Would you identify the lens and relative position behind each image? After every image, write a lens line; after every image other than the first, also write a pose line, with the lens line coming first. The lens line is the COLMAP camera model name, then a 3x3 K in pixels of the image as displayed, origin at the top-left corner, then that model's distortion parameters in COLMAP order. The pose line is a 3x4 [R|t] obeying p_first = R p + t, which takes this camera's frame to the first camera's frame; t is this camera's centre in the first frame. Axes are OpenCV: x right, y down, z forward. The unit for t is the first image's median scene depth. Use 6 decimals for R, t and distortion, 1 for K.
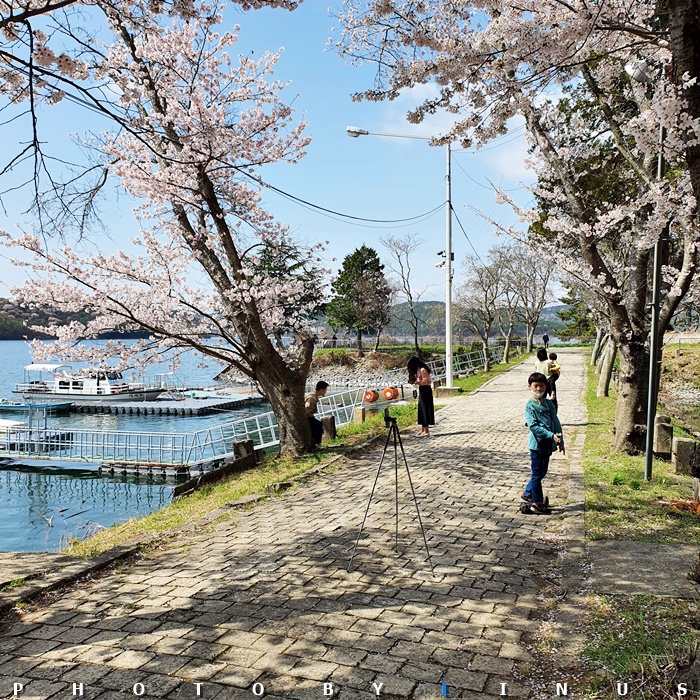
lens RADIAL K [[727.9, 0, 348.8], [0, 727.9, 350.6], [0, 0, 1]] dist [0.009146, 0.000000]
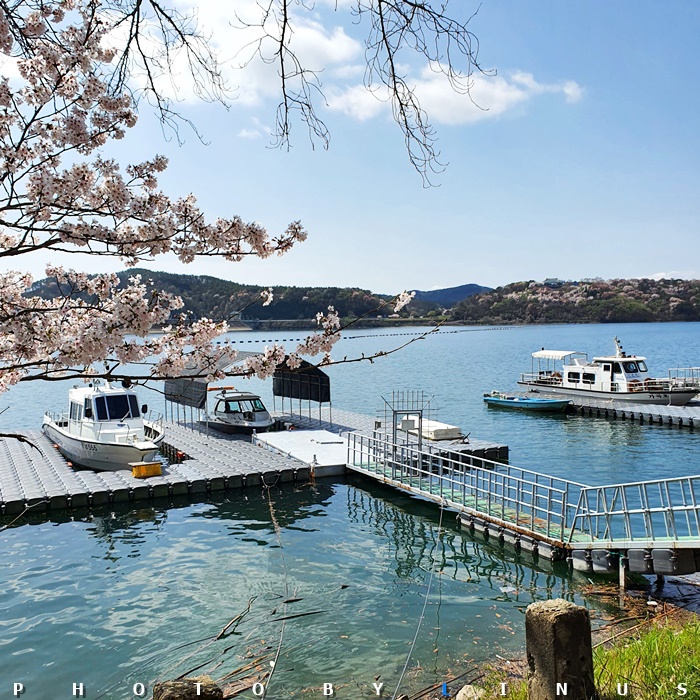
lens RADIAL K [[727.9, 0, 344.5], [0, 727.9, 348.3], [0, 0, 1]] dist [0.009146, 0.000000]
pose [[0.649878, 0.007841, -0.759998, 0.044223], [0.006664, 0.999850, 0.016014, 0.001850], [0.760009, -0.015471, 0.649728, 0.310404]]
